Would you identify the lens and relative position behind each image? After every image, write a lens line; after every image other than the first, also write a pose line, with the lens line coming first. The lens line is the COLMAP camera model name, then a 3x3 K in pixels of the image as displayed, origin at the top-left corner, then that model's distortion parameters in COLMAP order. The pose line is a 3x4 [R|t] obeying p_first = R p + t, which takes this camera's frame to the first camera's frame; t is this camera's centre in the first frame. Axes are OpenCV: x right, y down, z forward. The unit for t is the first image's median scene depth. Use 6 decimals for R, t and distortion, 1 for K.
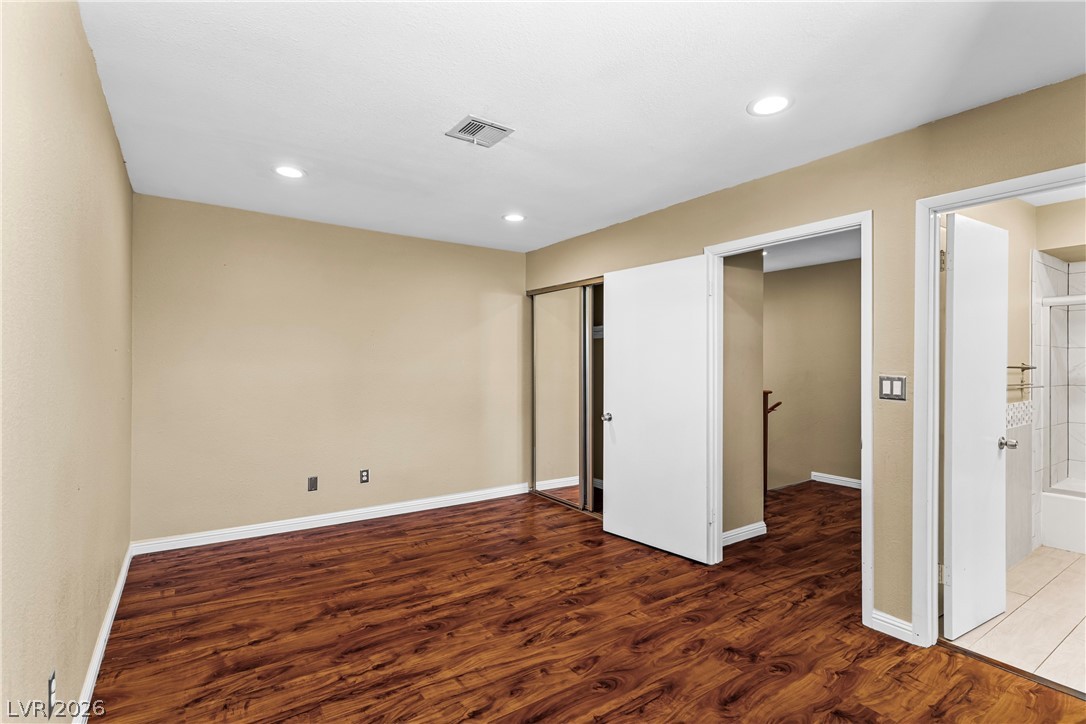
lens RADIAL K [[512.9, 0, 543.0], [0, 512.9, 362.0], [0, 0, 1]] dist [-0.002656, -0.000622]
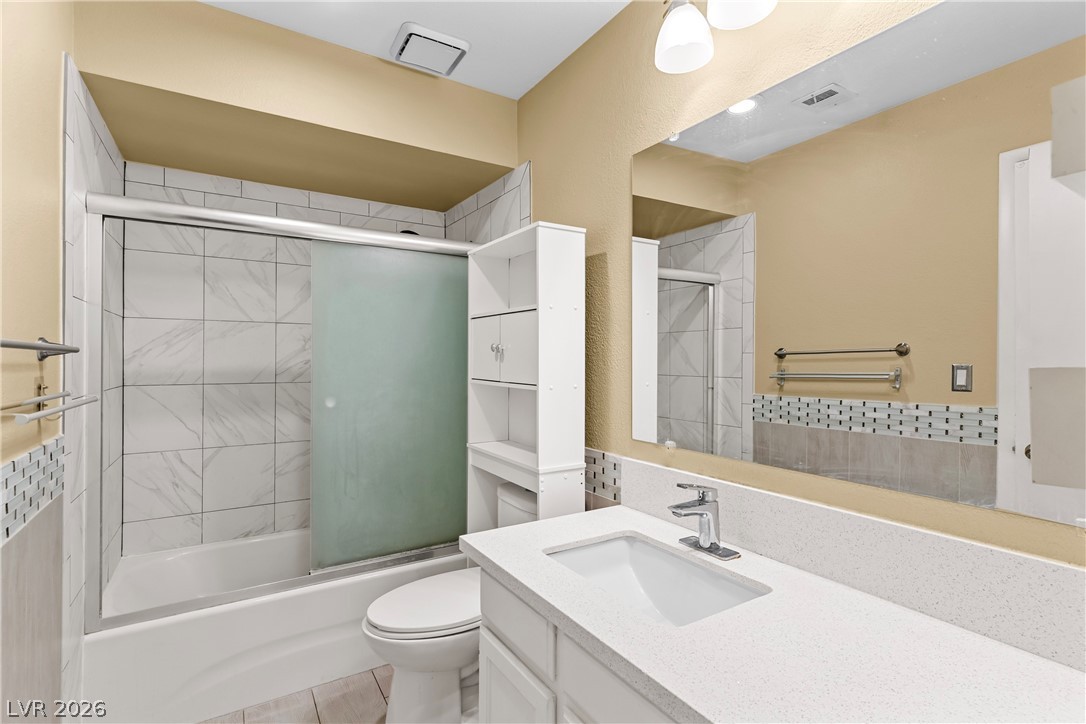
lens RADIAL K [[512.9, 0, 543.0], [0, 512.9, 362.0], [0, 0, 1]] dist [-0.002656, -0.000622]
pose [[0.036551, -0.002323, 0.999329, 0.572073], [-0.001757, 0.999996, 0.002389, 0.017693], [-0.999330, -0.001843, 0.036547, 0.613155]]
